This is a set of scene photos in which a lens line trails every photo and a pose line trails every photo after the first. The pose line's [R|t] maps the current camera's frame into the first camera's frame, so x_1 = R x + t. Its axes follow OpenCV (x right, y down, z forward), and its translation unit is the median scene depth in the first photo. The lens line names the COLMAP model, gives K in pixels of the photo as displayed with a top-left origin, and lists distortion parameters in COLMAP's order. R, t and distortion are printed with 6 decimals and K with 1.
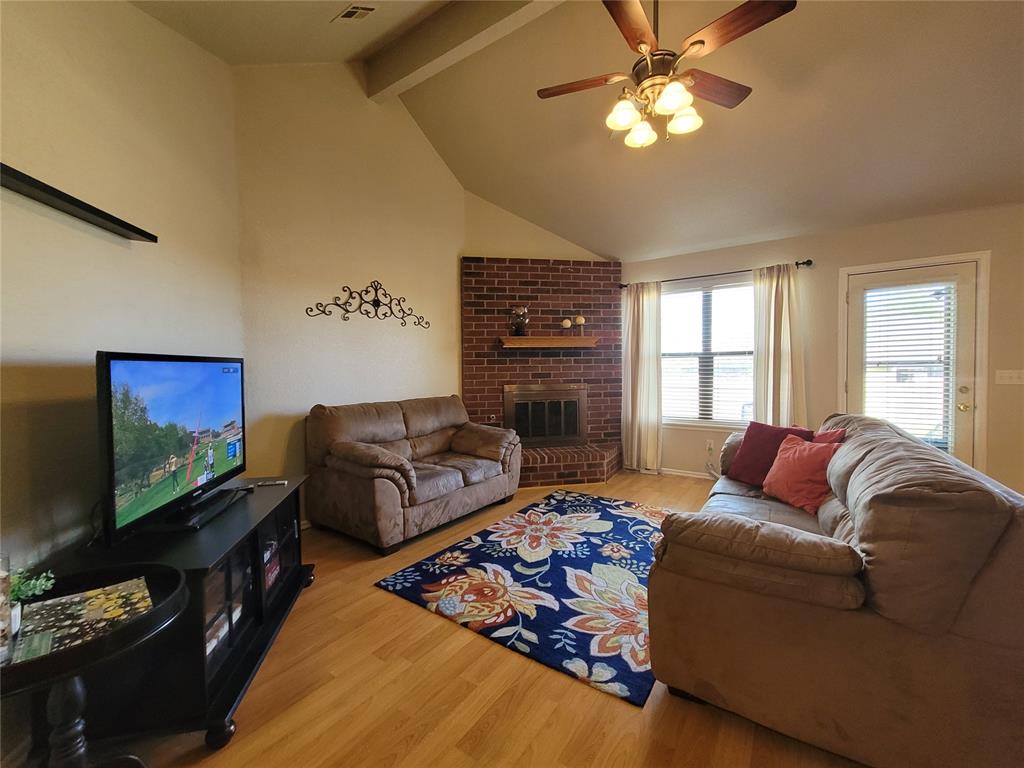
lens RADIAL K [[416.3, 0, 512.9], [0, 416.3, 381.3], [0, 0, 1]] dist [0.000389, 0.000193]
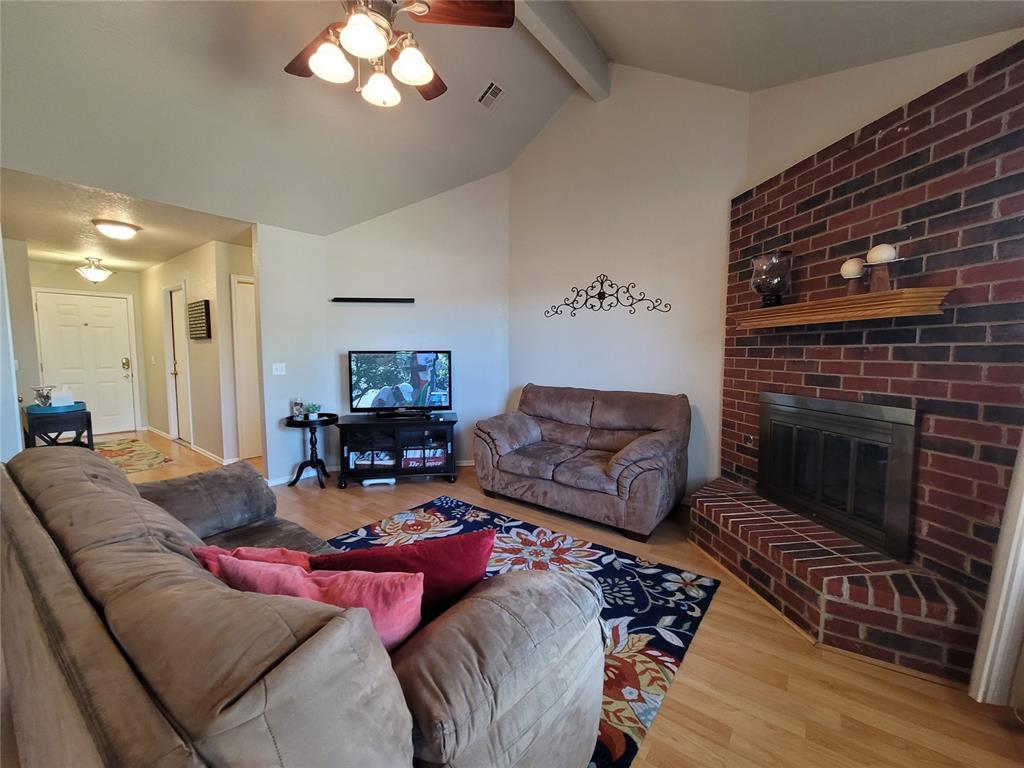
lens RADIAL K [[416.3, 0, 514.0], [0, 416.3, 381.7], [0, 0, 1]] dist [0.000389, 0.000193]
pose [[-0.037534, 0.085784, -0.995606, 0.746538], [-0.036285, 0.995535, 0.087146, -0.054917], [0.998636, 0.039396, -0.034254, 0.823122]]
